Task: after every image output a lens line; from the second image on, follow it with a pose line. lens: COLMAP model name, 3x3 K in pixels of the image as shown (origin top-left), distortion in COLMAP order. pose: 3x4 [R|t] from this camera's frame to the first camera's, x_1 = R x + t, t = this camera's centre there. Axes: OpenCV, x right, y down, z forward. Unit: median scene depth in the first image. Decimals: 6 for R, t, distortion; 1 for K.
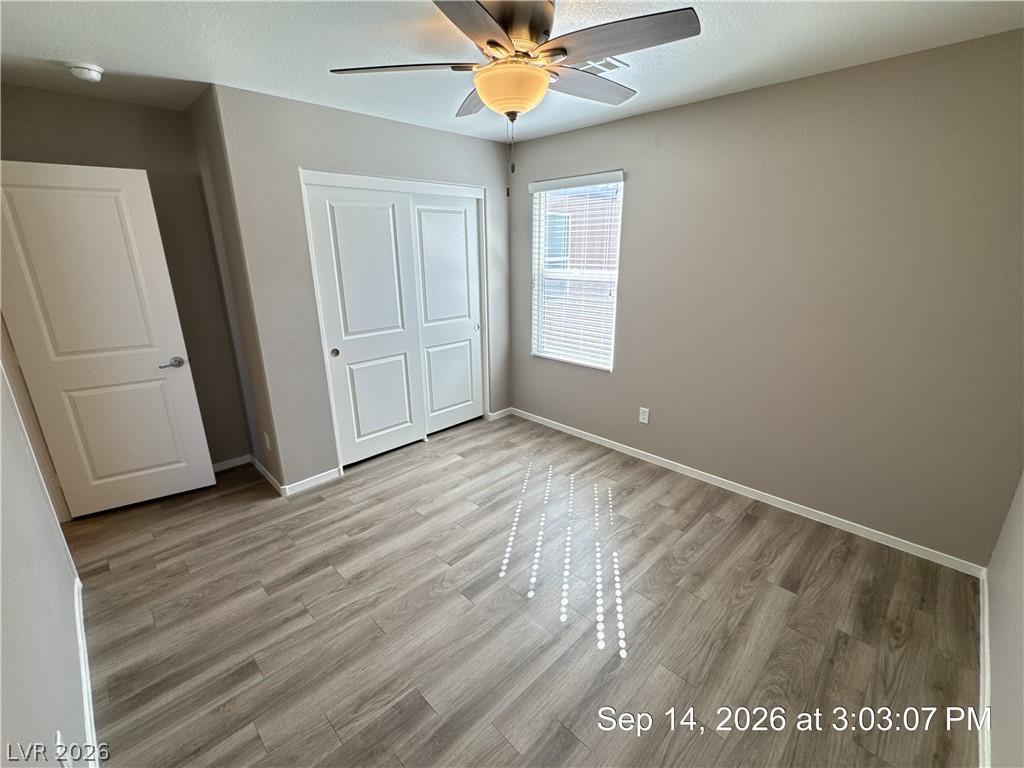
lens RADIAL K [[449.3, 0, 512.7], [0, 449.3, 383.9], [0, 0, 1]] dist [-0.001099, -0.000989]
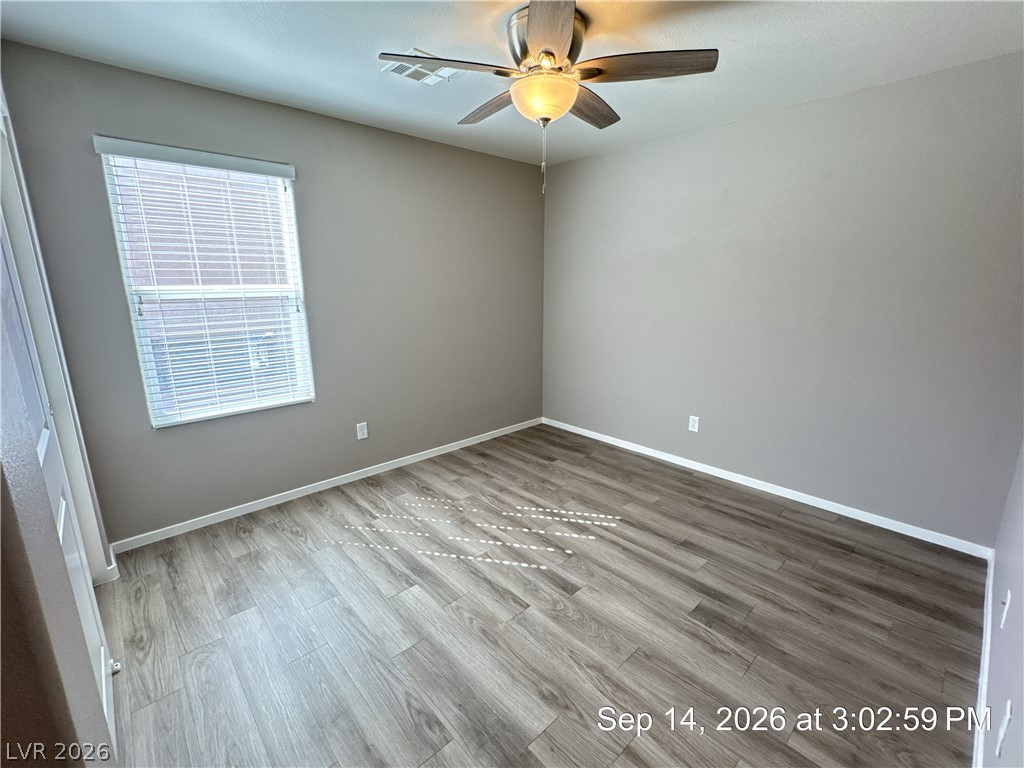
lens RADIAL K [[449.3, 0, 511.5], [0, 449.3, 385.0], [0, 0, 1]] dist [-0.001099, -0.000989]
pose [[0.036920, -0.216884, 0.975499, -0.831328], [0.296587, 0.934560, 0.196557, -0.157304], [-0.954292, 0.282063, 0.098829, 0.780420]]
